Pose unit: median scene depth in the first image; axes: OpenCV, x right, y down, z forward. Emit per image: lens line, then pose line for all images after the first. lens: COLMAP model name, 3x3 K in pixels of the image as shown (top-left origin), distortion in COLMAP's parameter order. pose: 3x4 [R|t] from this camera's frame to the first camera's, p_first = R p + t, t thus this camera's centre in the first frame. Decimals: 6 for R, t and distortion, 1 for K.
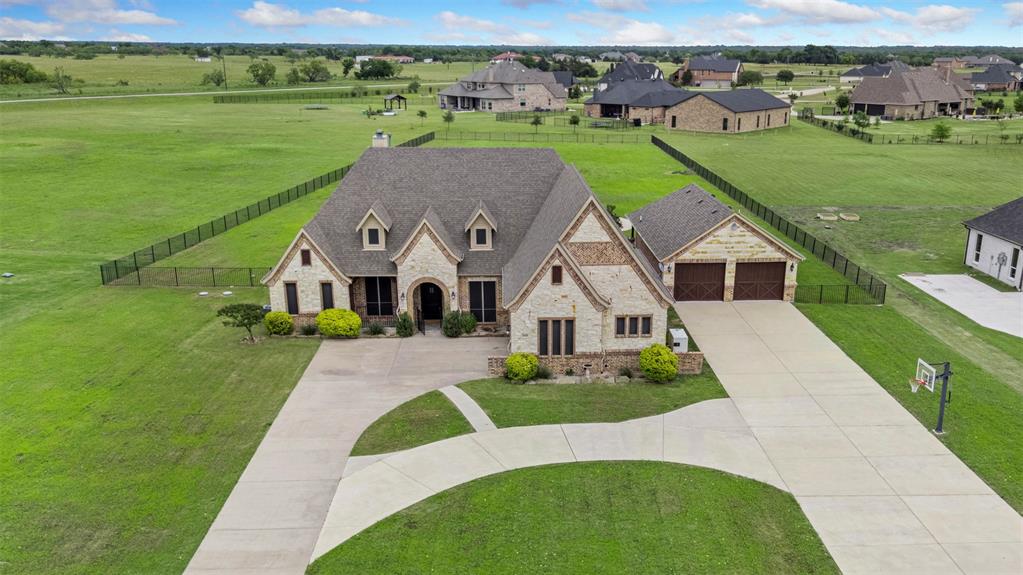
lens RADIAL K [[736.1, 0, 511.5], [0, 736.1, 287.5], [0, 0, 1]] dist [0.072177, -0.072699]
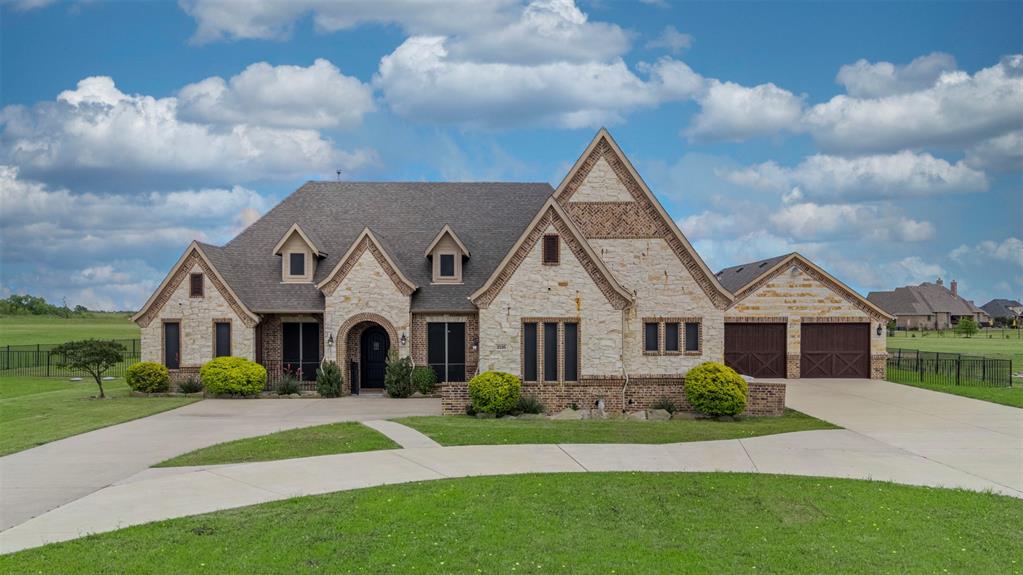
lens RADIAL K [[798.4, 0, 501.4], [0, 798.4, 288.2], [0, 0, 1]] dist [0.084493, -0.099743]
pose [[0.999924, 0.009277, -0.008097, 0.019240], [-0.010977, 0.969493, -0.244874, 0.150259], [0.005579, 0.244945, 0.969521, 0.261831]]
